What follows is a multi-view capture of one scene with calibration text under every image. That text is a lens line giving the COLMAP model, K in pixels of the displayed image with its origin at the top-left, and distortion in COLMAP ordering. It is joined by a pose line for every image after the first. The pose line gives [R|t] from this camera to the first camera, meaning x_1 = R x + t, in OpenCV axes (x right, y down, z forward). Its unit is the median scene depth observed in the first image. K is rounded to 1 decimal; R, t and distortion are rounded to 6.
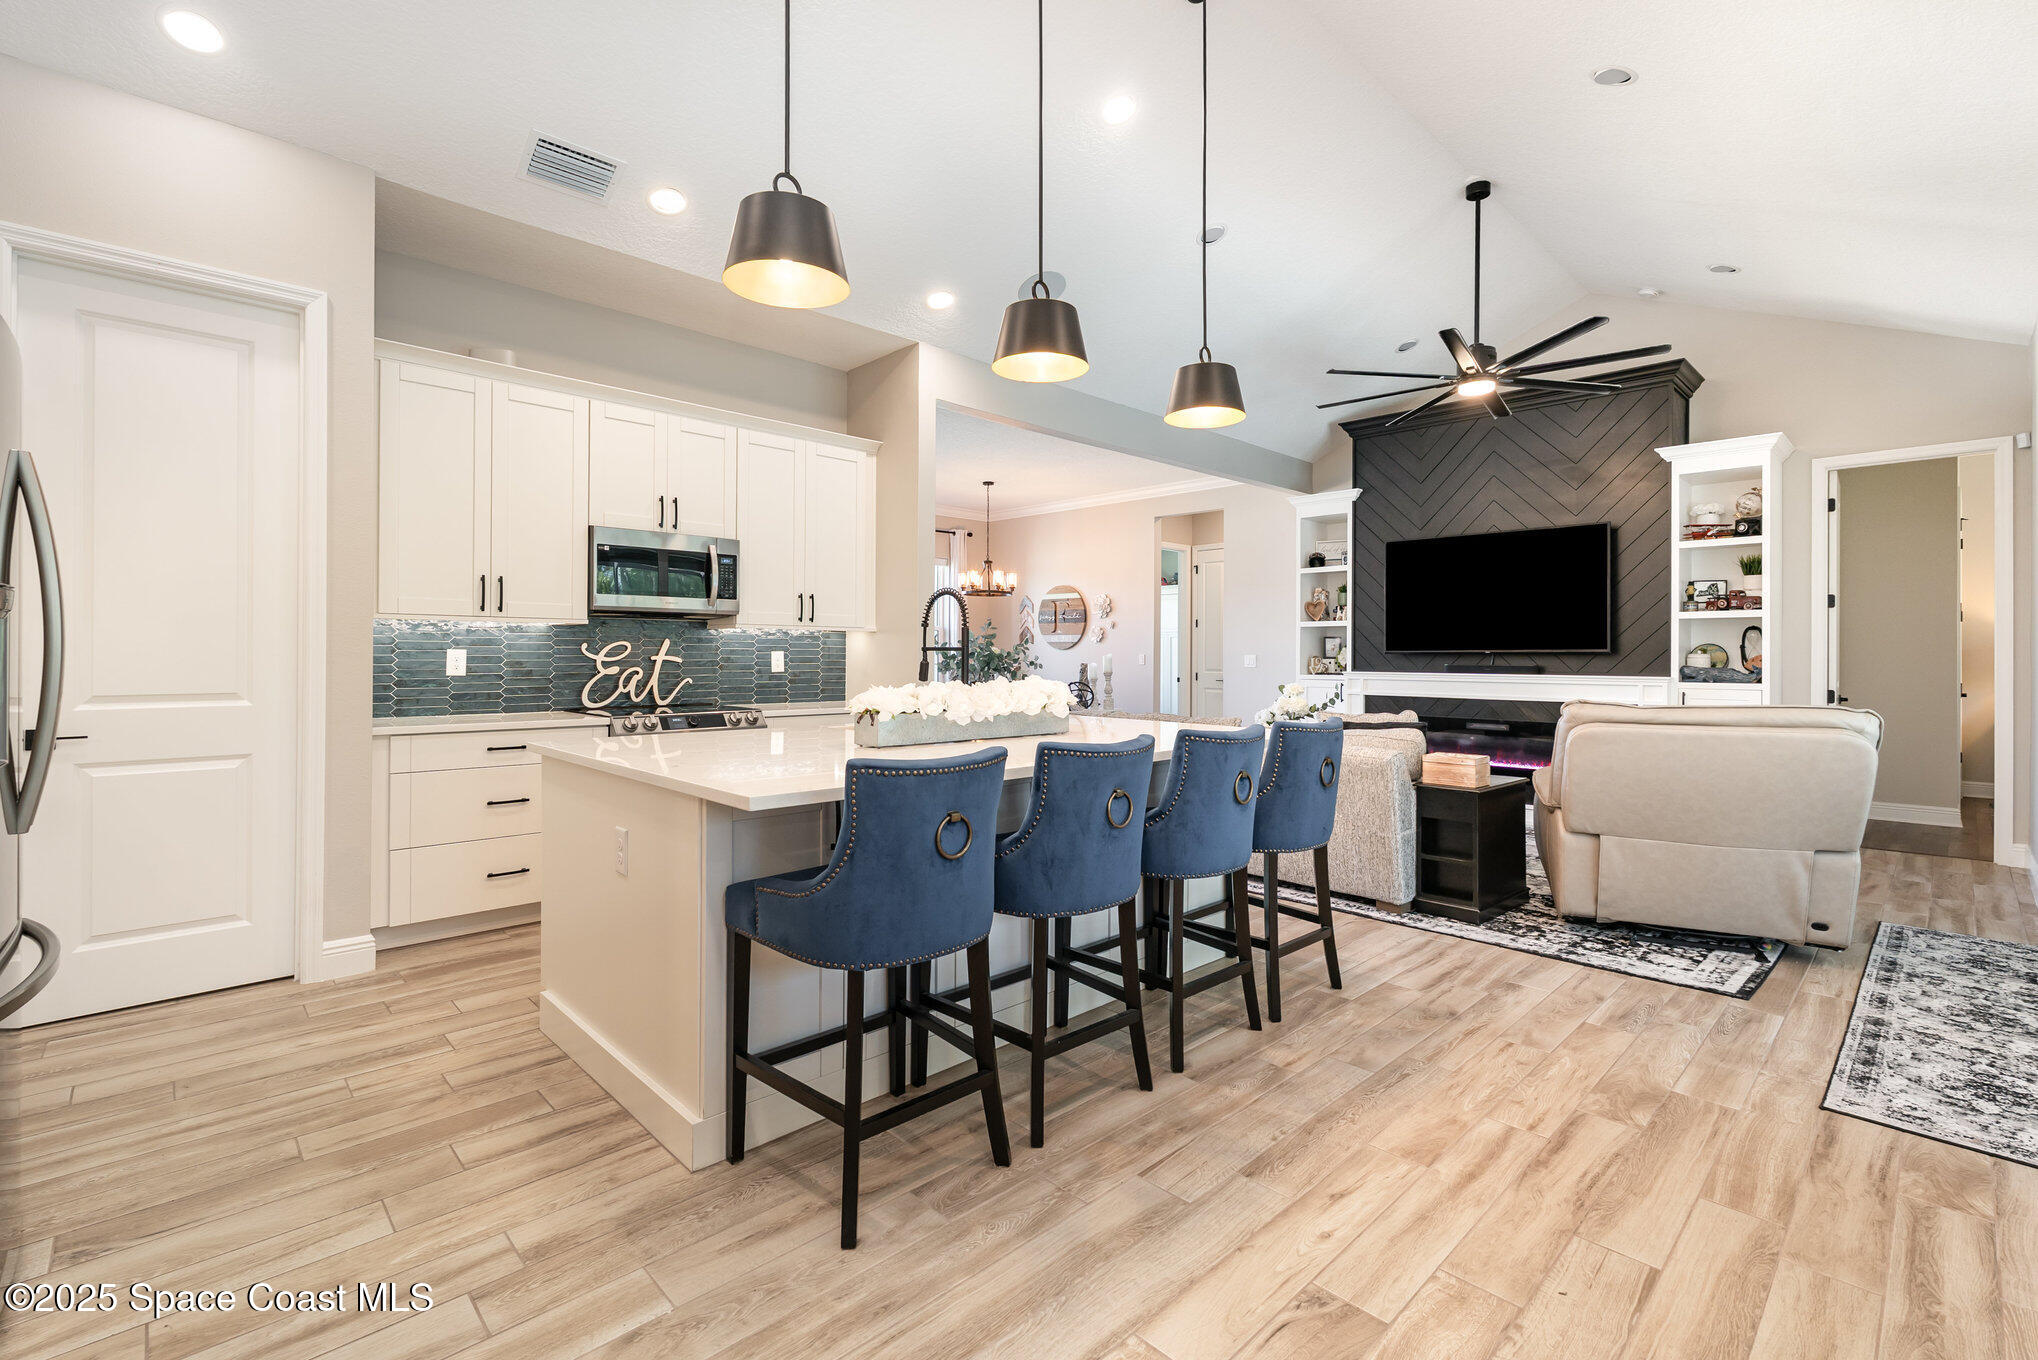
lens RADIAL K [[904.5, 0, 1034.6], [0, 904.5, 673.0], [0, 0, 1]] dist [0.000443, 0.000449]
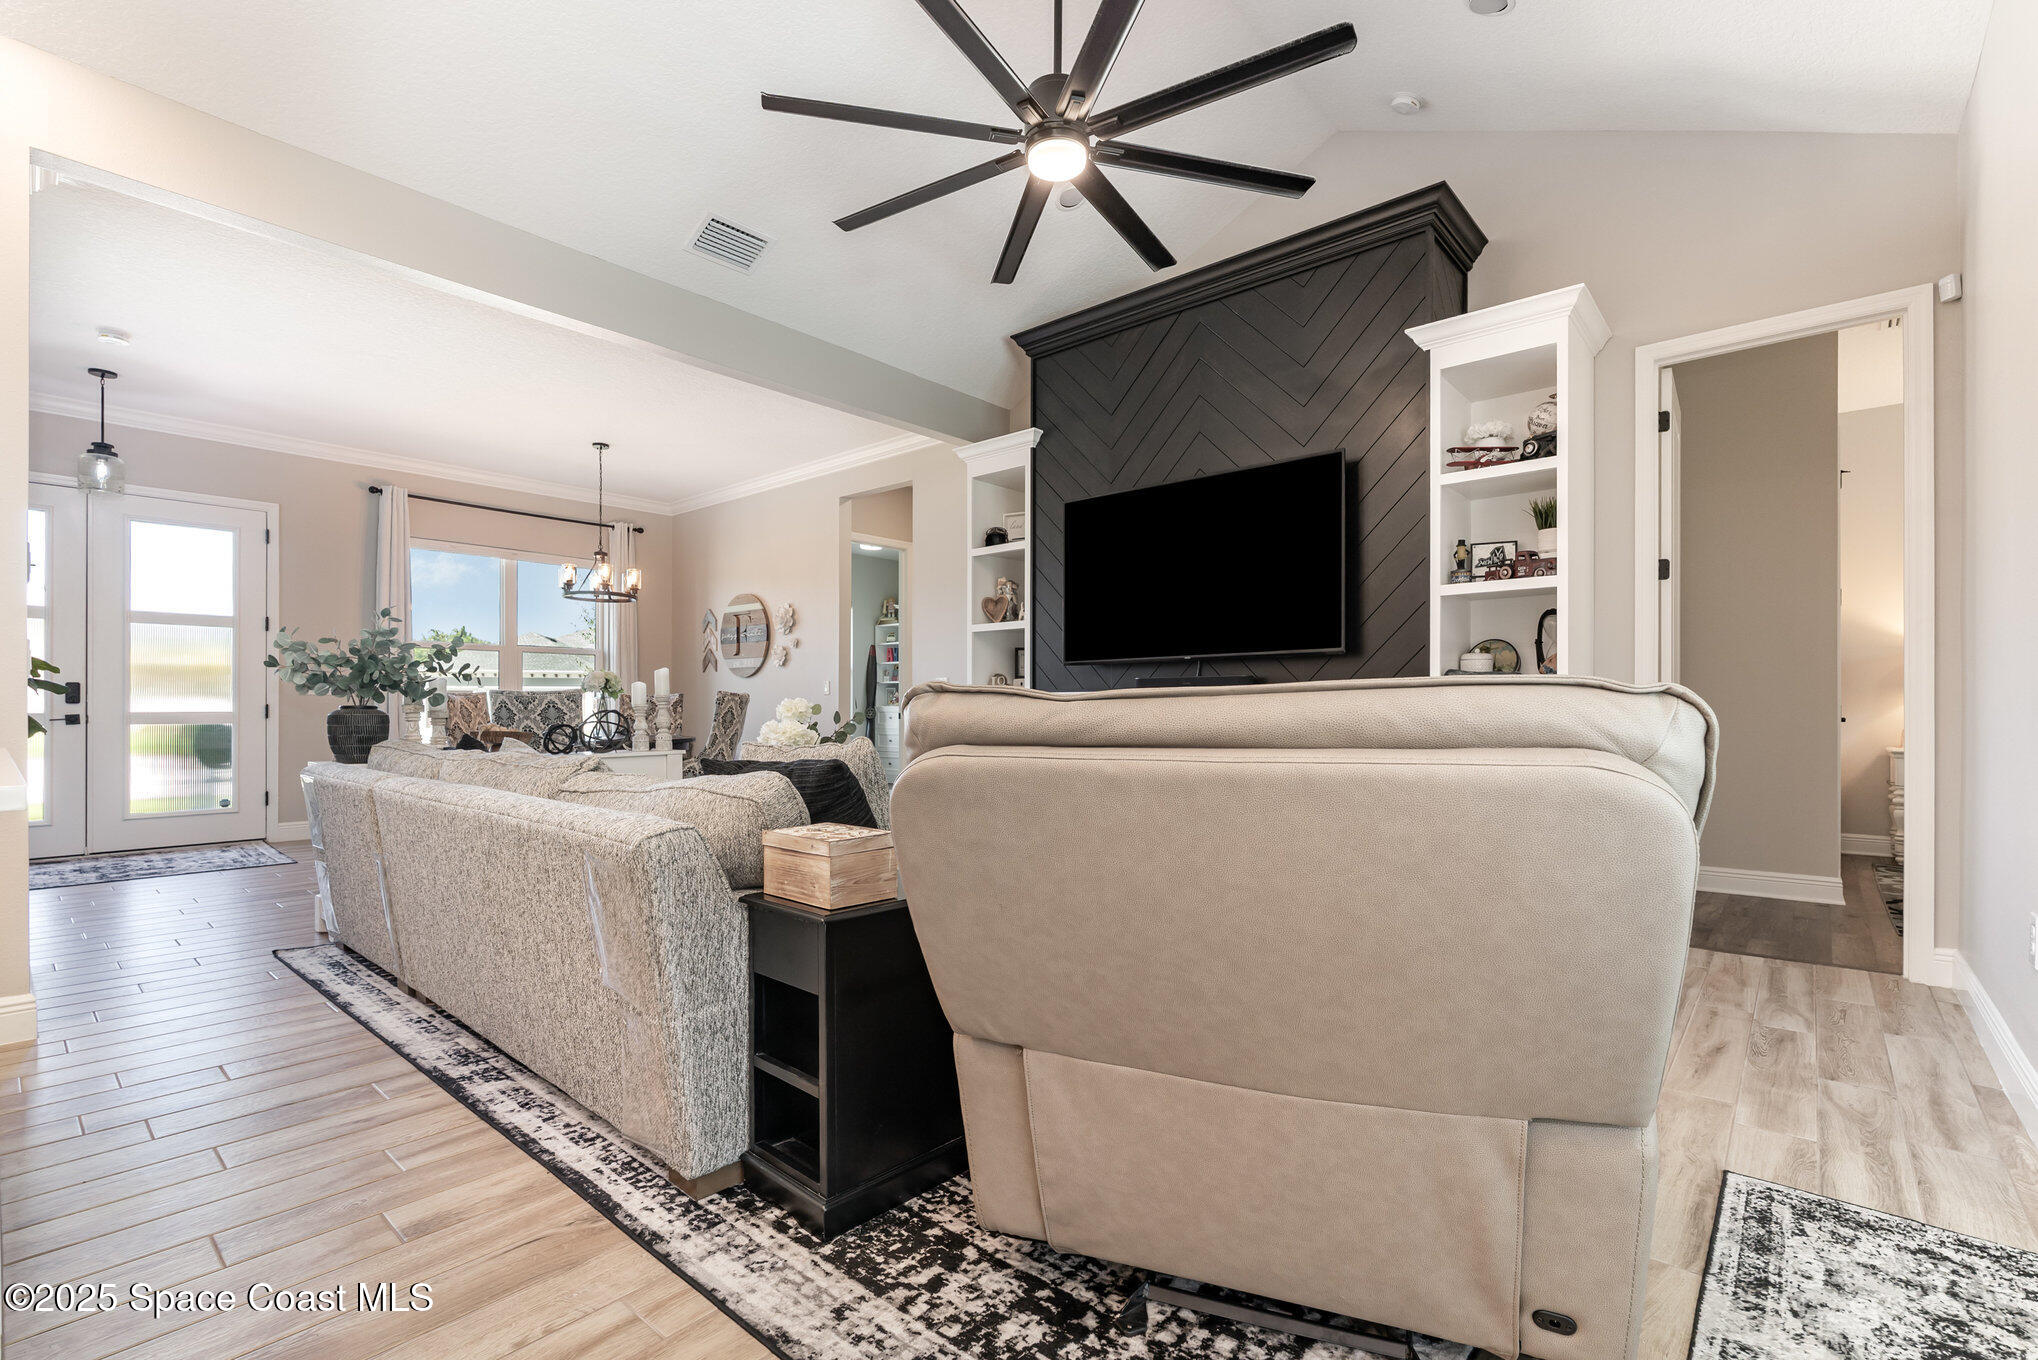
lens RADIAL K [[902.3, 0, 1034.8], [0, 902.3, 731.0], [0, 0, 1]] dist [-0.000559, 0.000424]
pose [[0.996372, -0.008036, 0.084719, 0.371610], [0.007494, 0.999949, 0.006710, 0.028469], [-0.084768, -0.006050, 0.996382, 0.389819]]
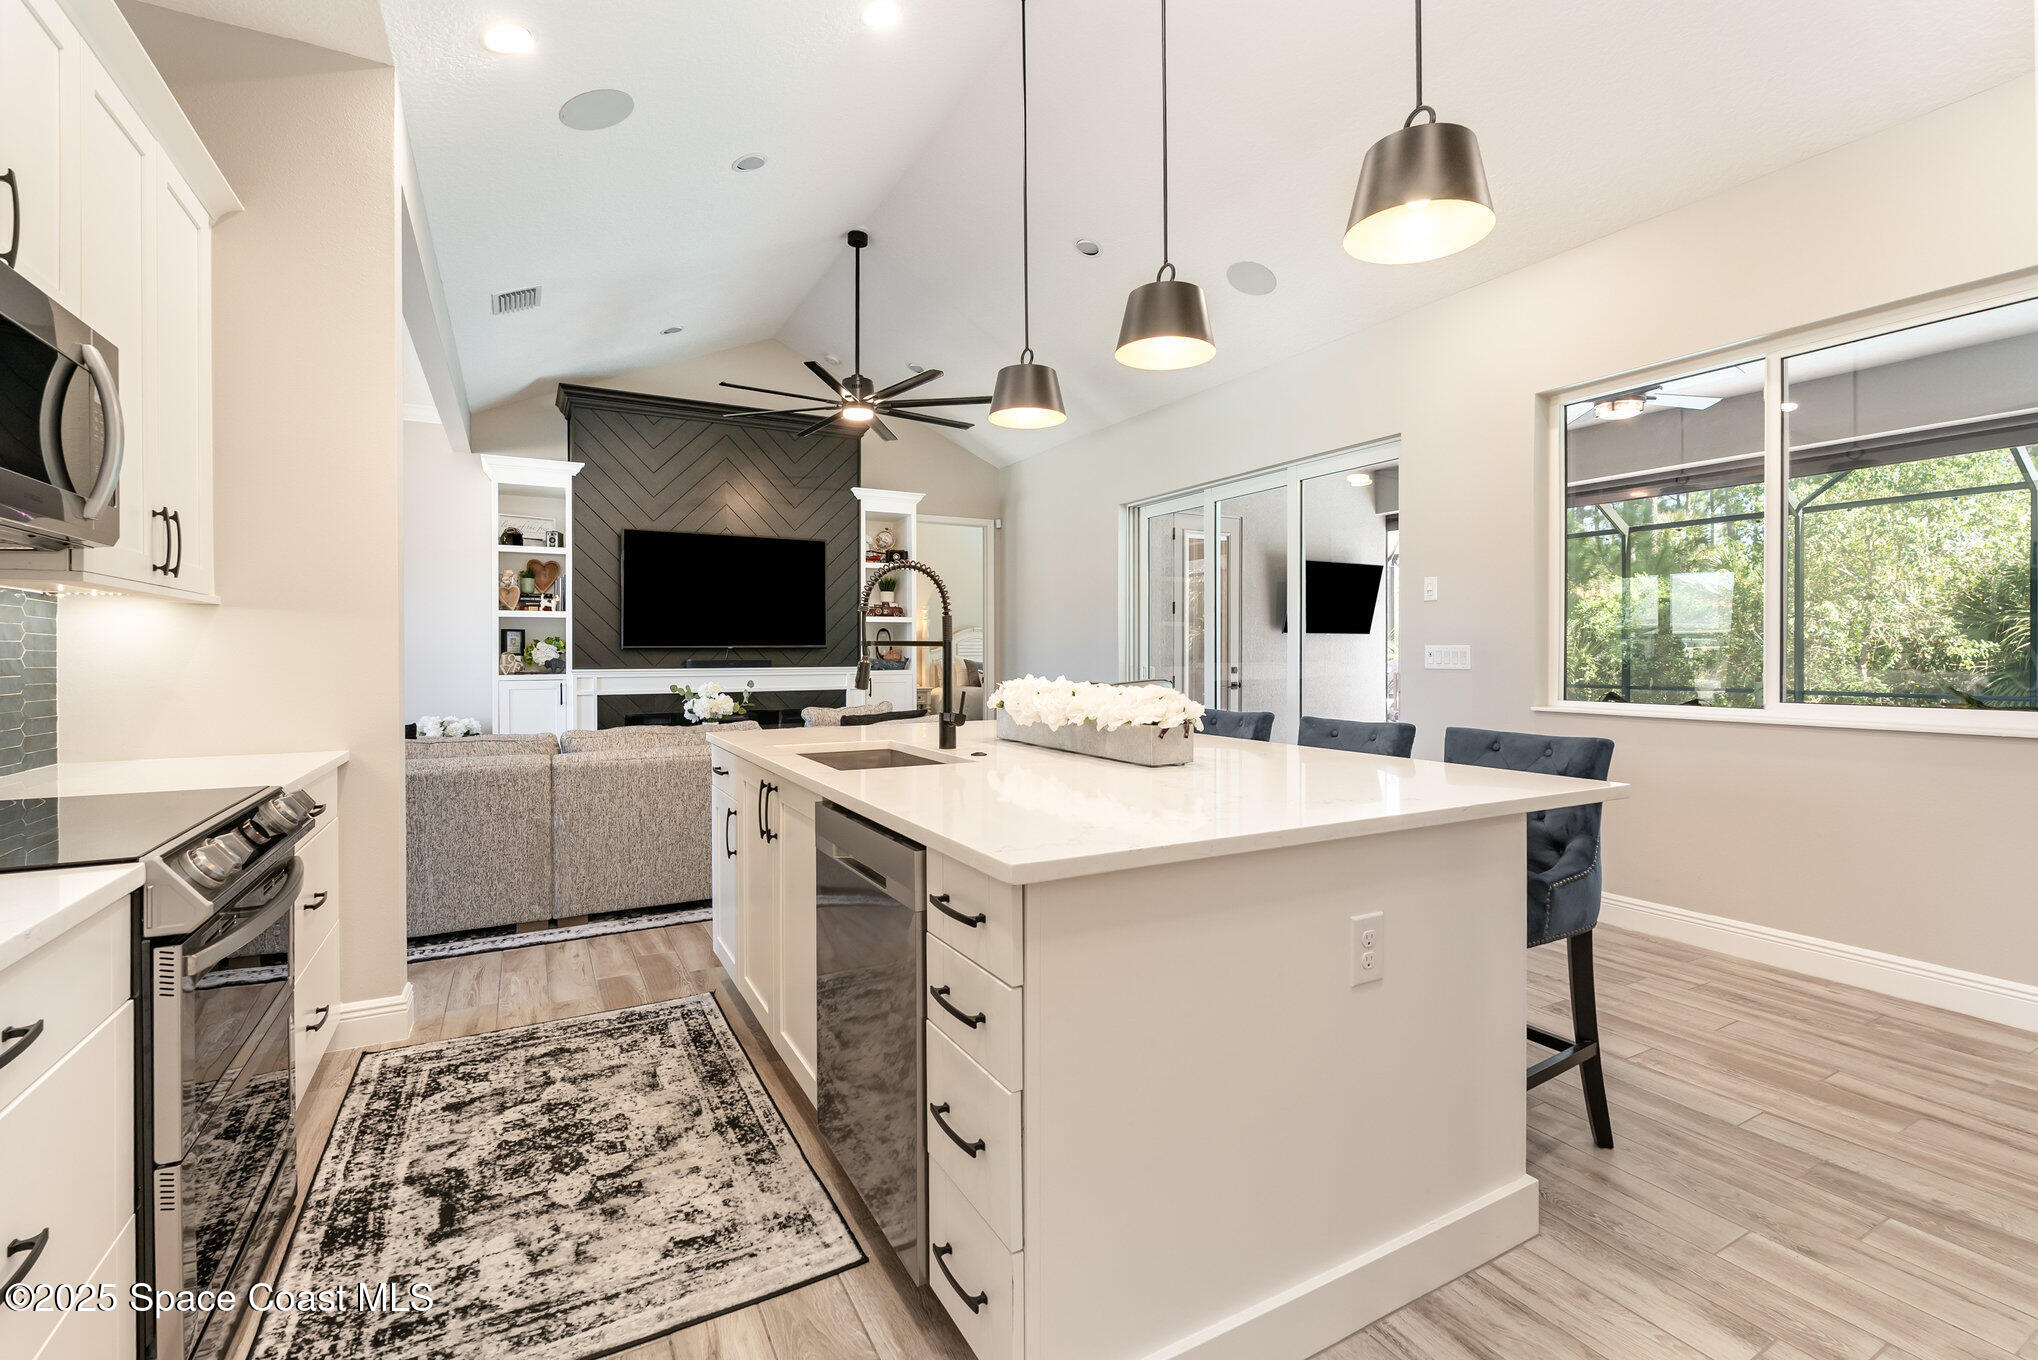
lens RADIAL K [[904.5, 0, 1034.6], [0, 904.5, 673.0], [0, 0, 1]] dist [0.000443, 0.000449]
pose [[0.267316, -0.027785, 0.963208, -0.462132], [0.026203, 0.999424, 0.021558, -0.008278], [-0.963253, 0.019476, 0.267890, 0.421939]]
